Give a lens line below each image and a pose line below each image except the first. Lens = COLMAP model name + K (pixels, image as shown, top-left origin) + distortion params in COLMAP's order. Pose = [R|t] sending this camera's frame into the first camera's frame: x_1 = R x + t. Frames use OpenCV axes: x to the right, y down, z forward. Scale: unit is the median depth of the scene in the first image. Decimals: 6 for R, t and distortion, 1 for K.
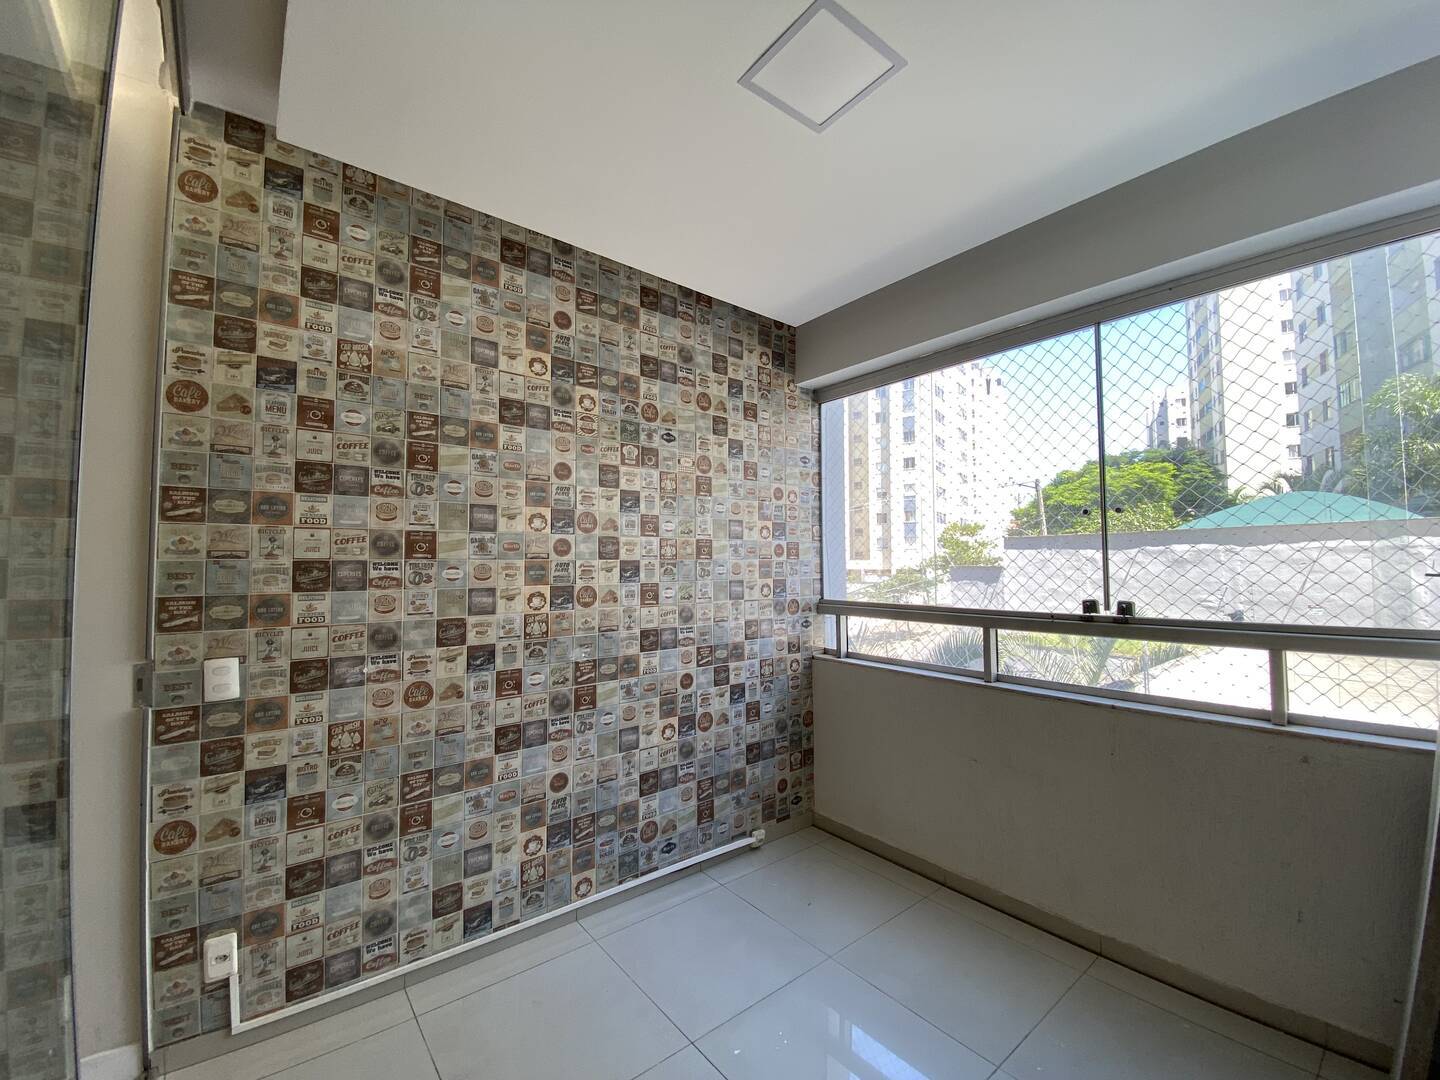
lens RADIAL K [[590.4, 0, 721.2], [0, 590.4, 534.8], [0, 0, 1]] dist [0.009635, -0.015314]
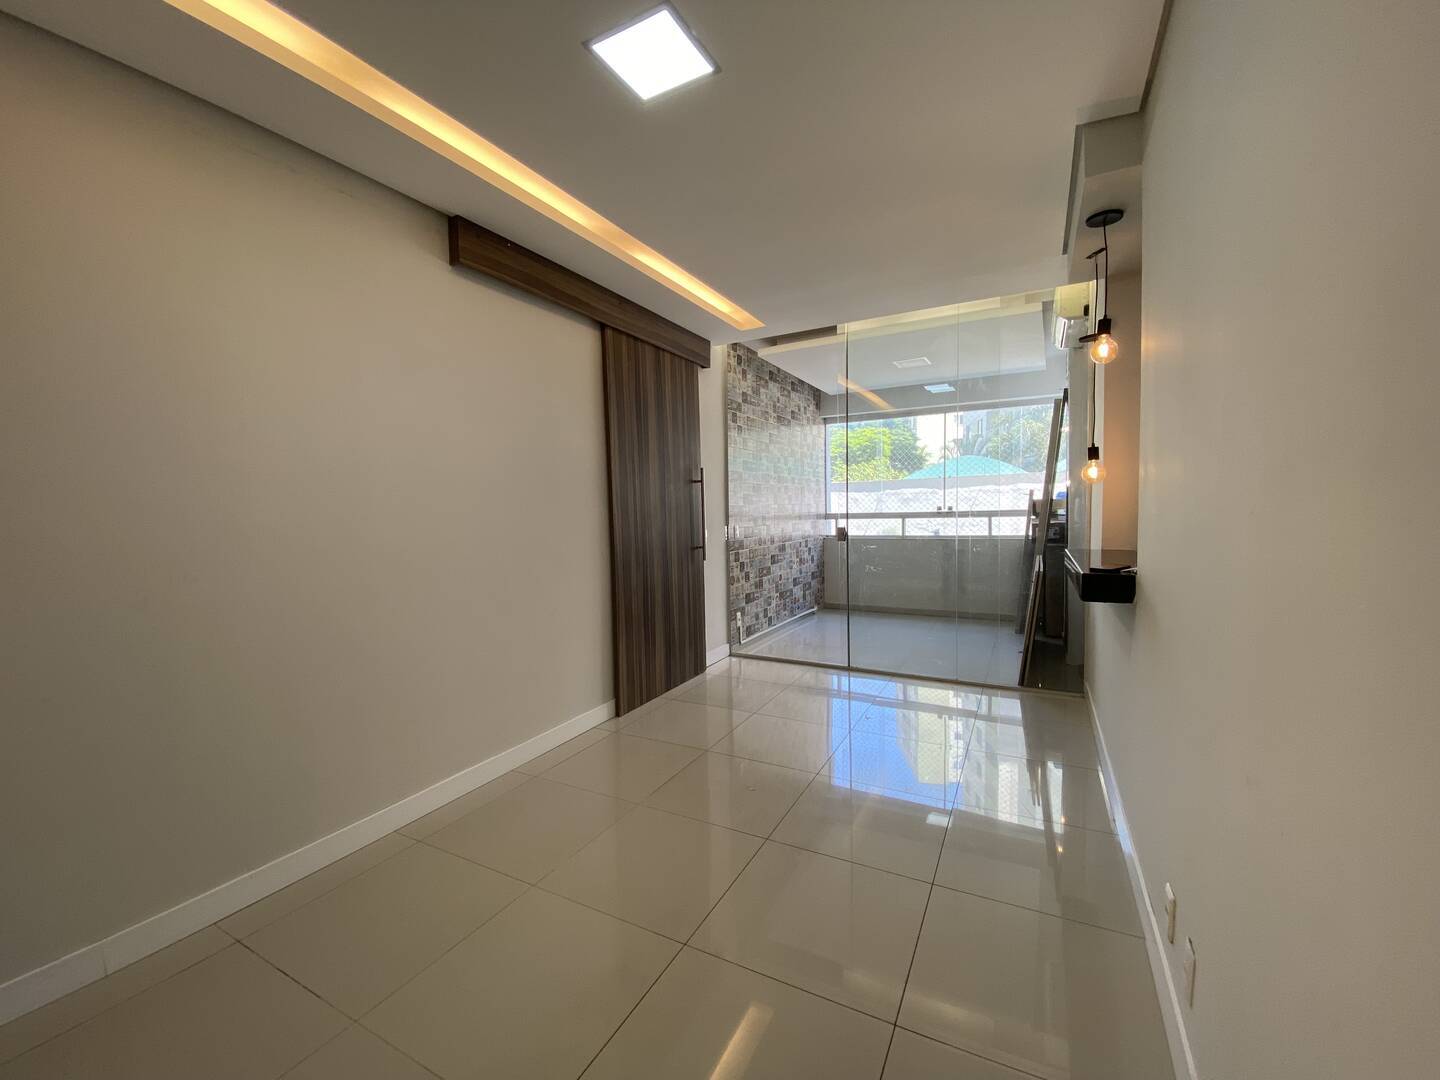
lens RADIAL K [[590.4, 0, 734.3], [0, 590.4, 537.7], [0, 0, 1]] dist [0.009635, -0.015314]
pose [[0.915267, -0.033218, 0.401475, -1.611405], [-0.006404, 0.995269, 0.096949, -0.019724], [-0.402796, -0.091305, 0.910724, -1.401107]]
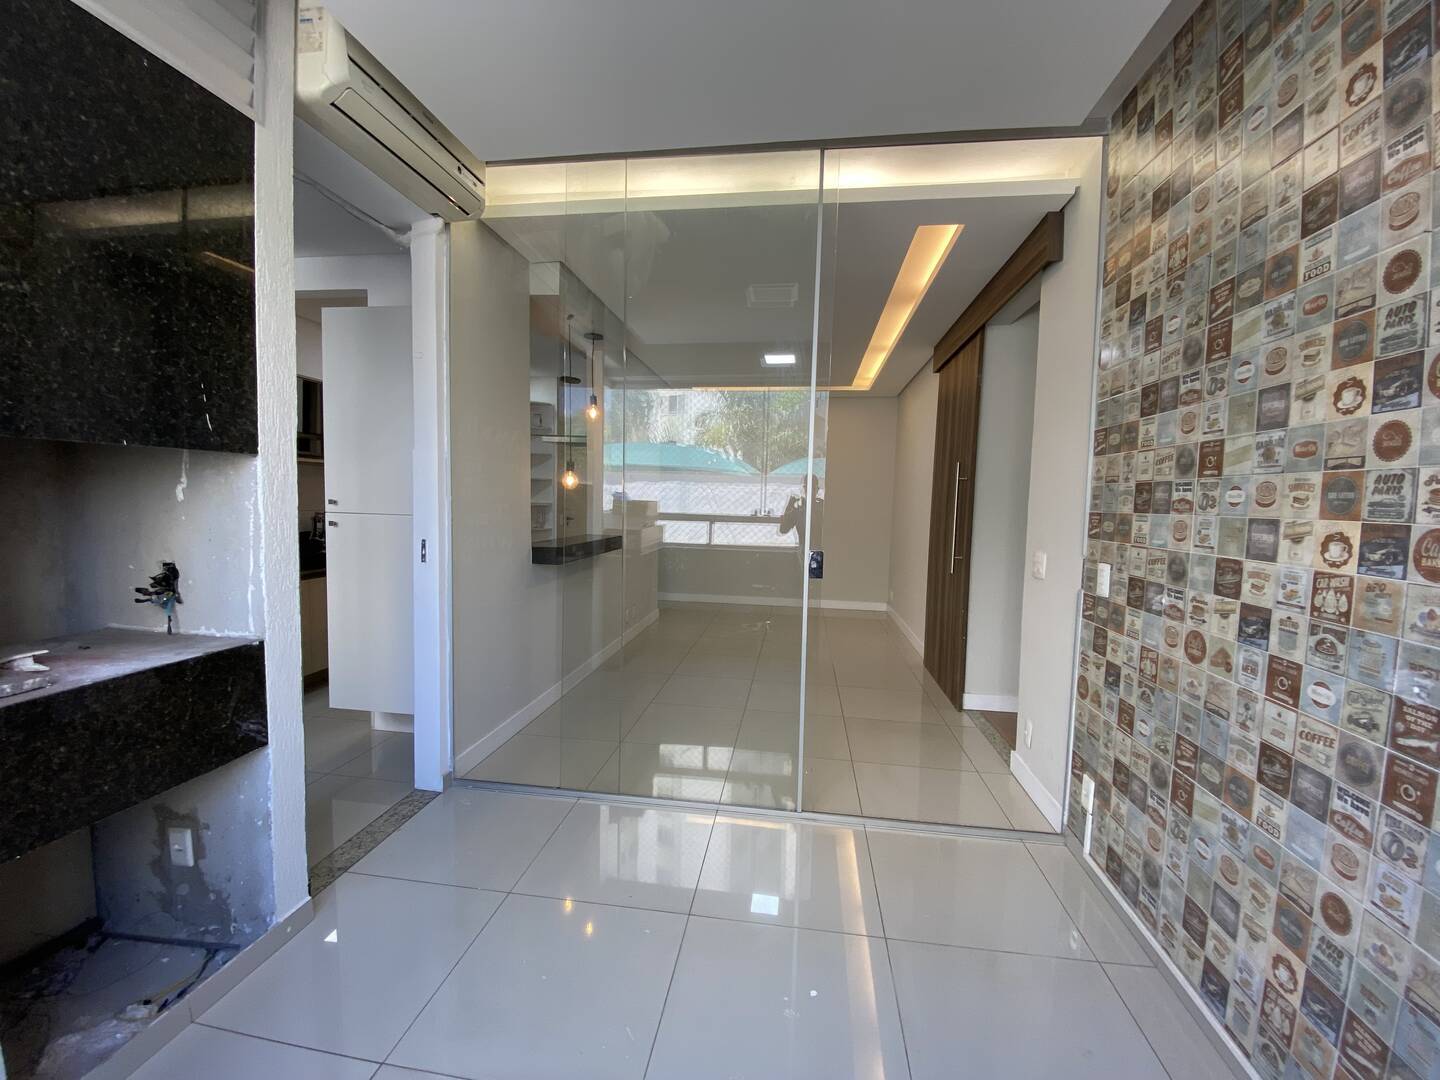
lens RADIAL K [[590.4, 0, 712.8], [0, 590.4, 541.5], [0, 0, 1]] dist [0.009635, -0.015314]
pose [[-0.750498, 0.033763, -0.660010, 0.457780], [0.012743, 0.999248, 0.036627, 0.081971], [0.660750, 0.019078, -0.750363, 1.063266]]
